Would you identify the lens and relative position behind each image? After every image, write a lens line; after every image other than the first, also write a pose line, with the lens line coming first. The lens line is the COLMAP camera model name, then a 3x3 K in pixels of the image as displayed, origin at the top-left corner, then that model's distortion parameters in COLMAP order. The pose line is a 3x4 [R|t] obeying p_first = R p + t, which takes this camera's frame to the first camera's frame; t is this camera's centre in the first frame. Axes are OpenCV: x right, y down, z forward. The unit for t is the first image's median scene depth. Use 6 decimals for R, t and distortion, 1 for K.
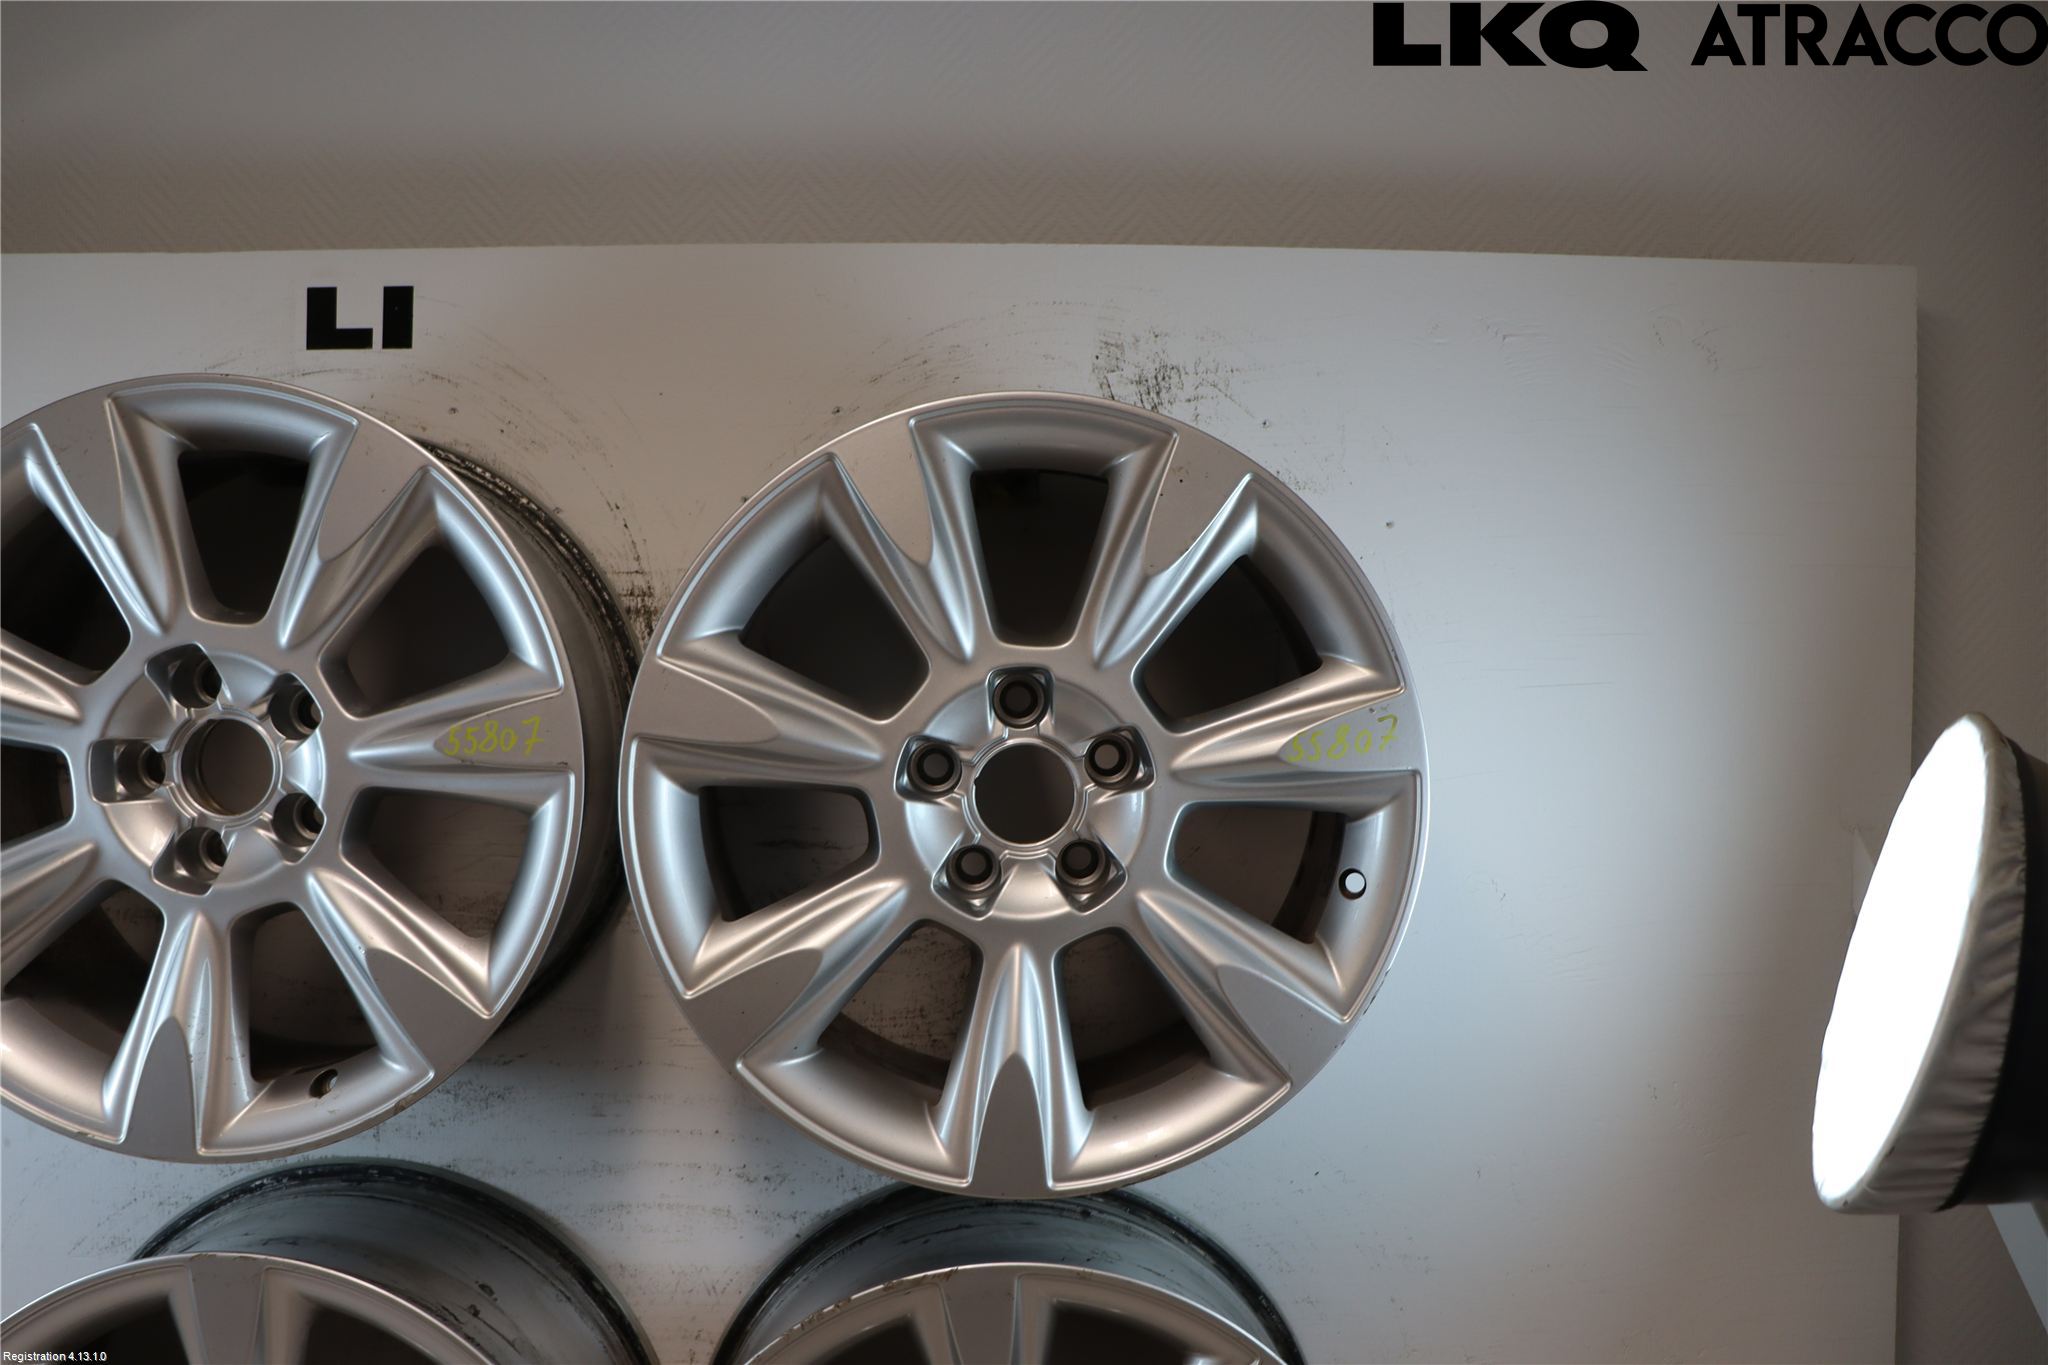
lens RADIAL K [[1748.1, 0, 1011.4], [0, 1748.1, 716.0], [0, 0, 1]] dist [-0.159034, 0.116176]
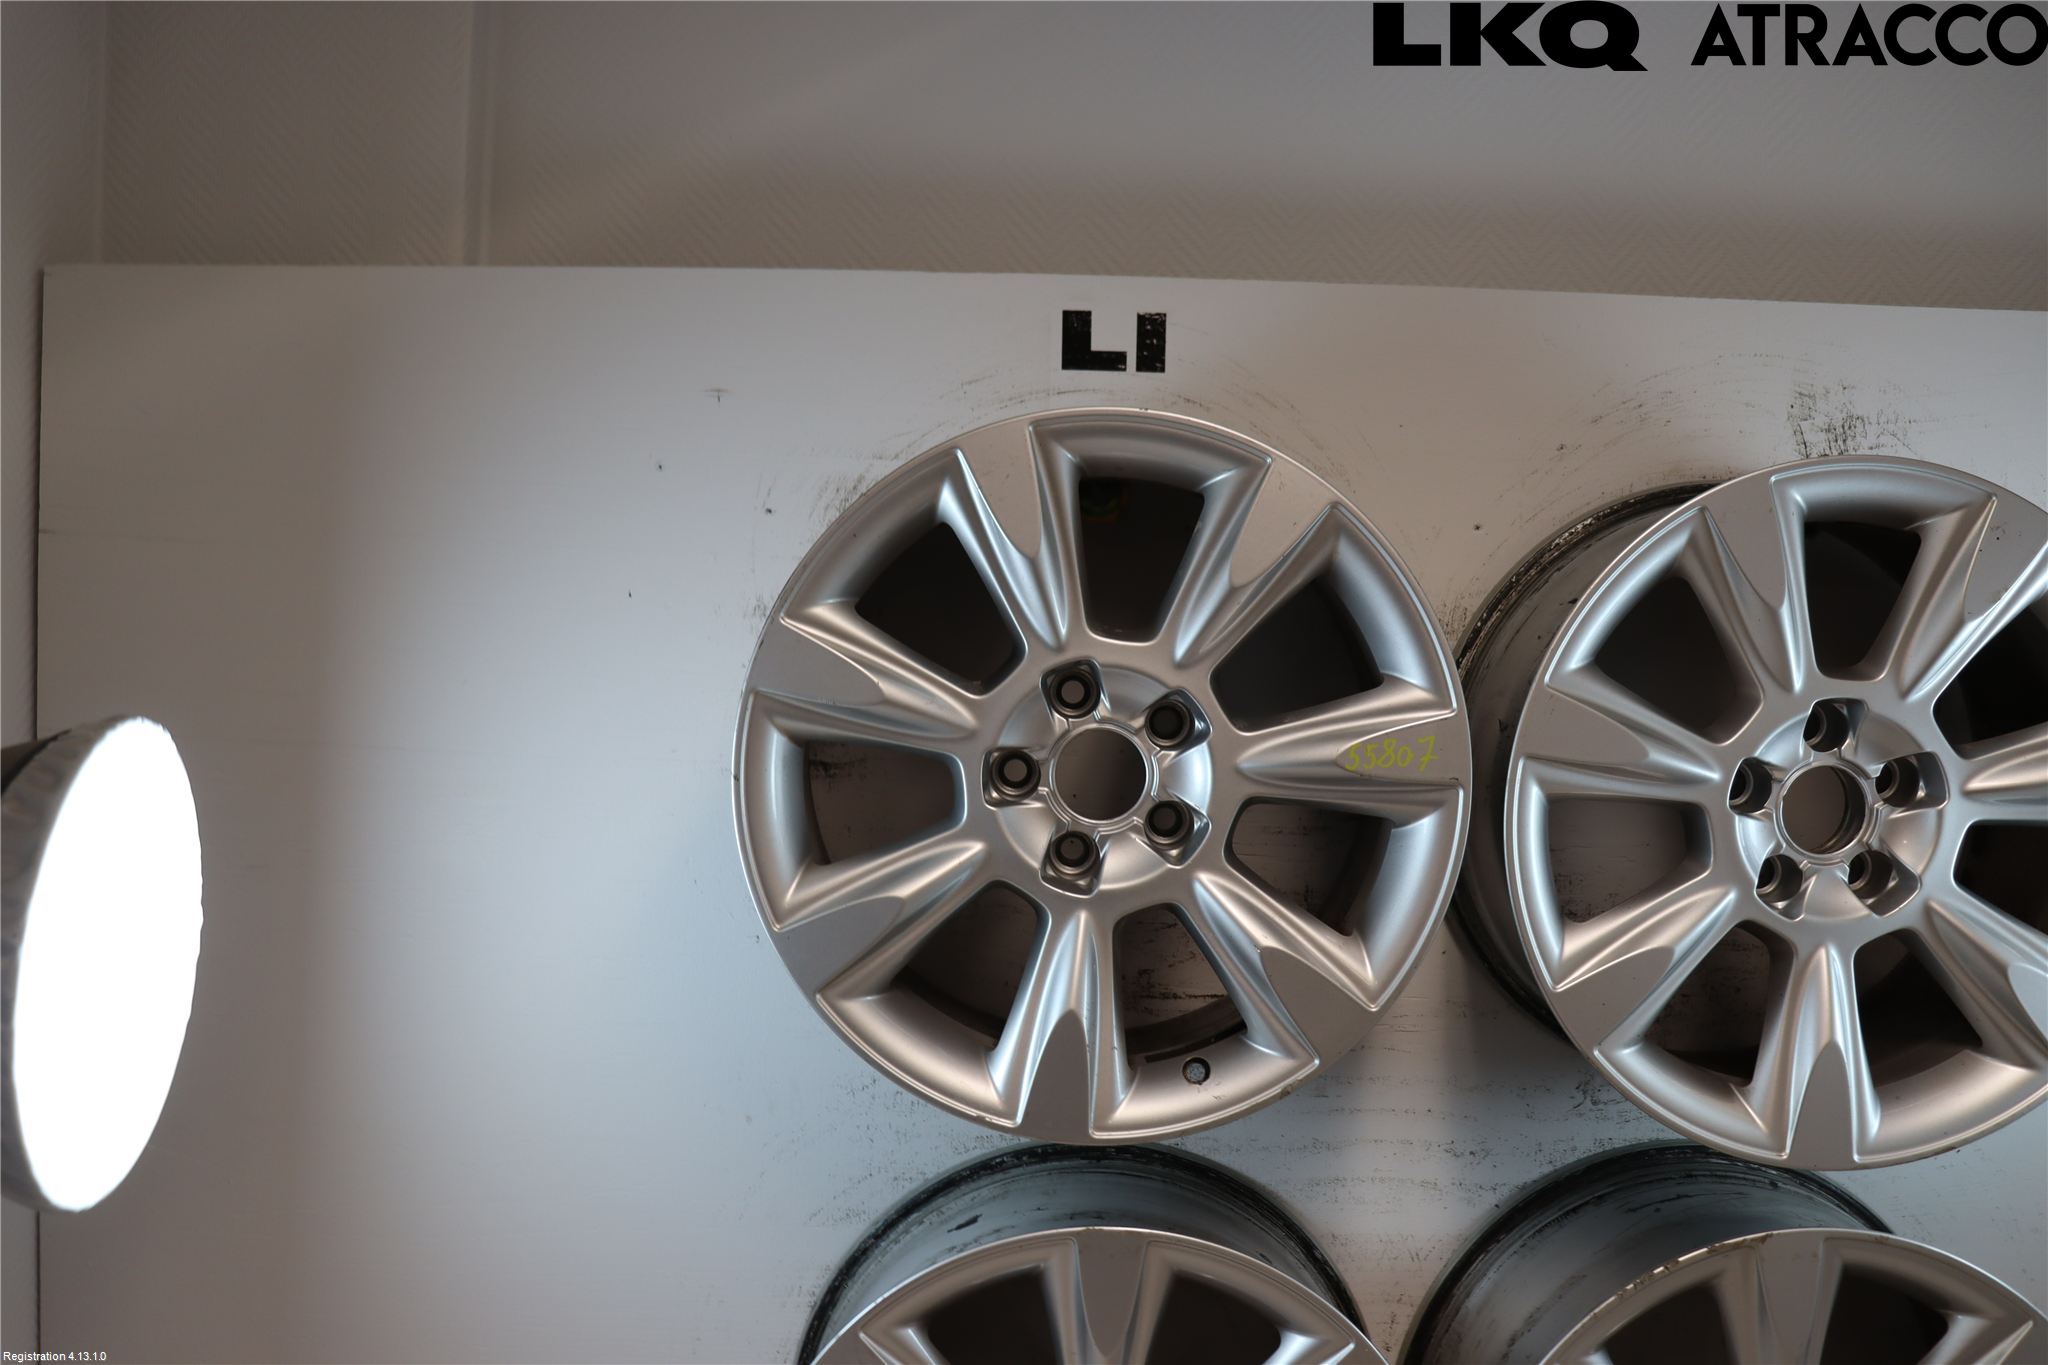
lens RADIAL K [[1748.1, 0, 1019.1], [0, 1748.1, 712.3], [0, 0, 1]] dist [-0.159034, 0.116176]
pose [[0.999776, 0.019722, -0.007721, -0.495524], [-0.019579, 0.999643, 0.018168, -0.027115], [0.008077, -0.018012, 0.999805, -0.088687]]
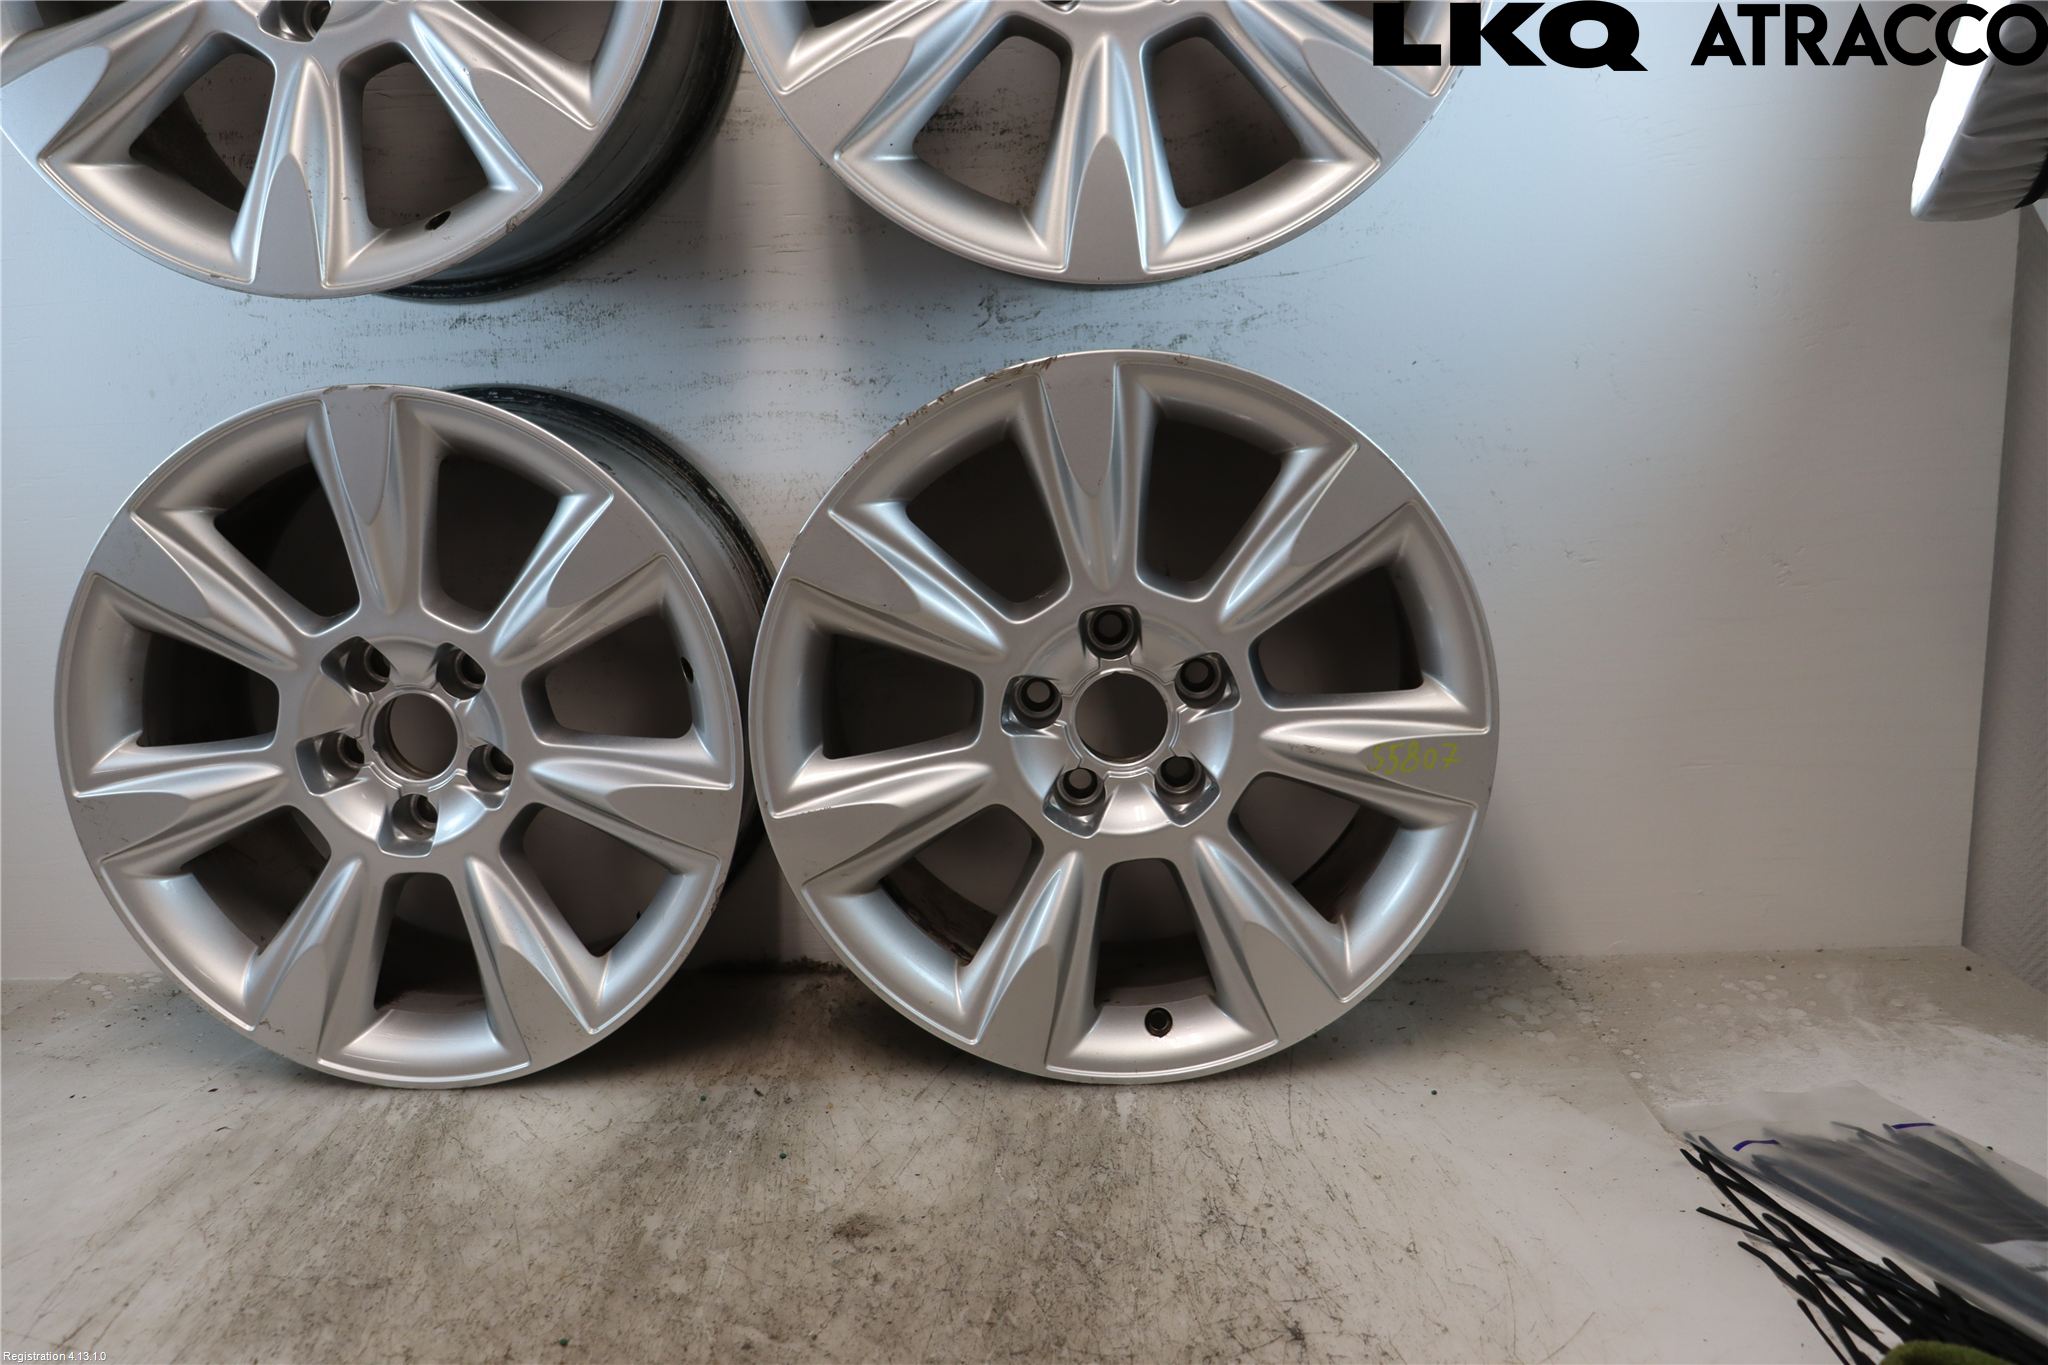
lens RADIAL K [[1748.1, 0, 1009.8], [0, 1748.1, 719.2], [0, 0, 1]] dist [-0.159034, 0.116176]
pose [[0.997416, -0.025881, -0.067015, 0.004096], [0.038140, 0.981298, 0.188677, 0.320187], [0.060879, -0.190745, 0.979750, -0.050543]]
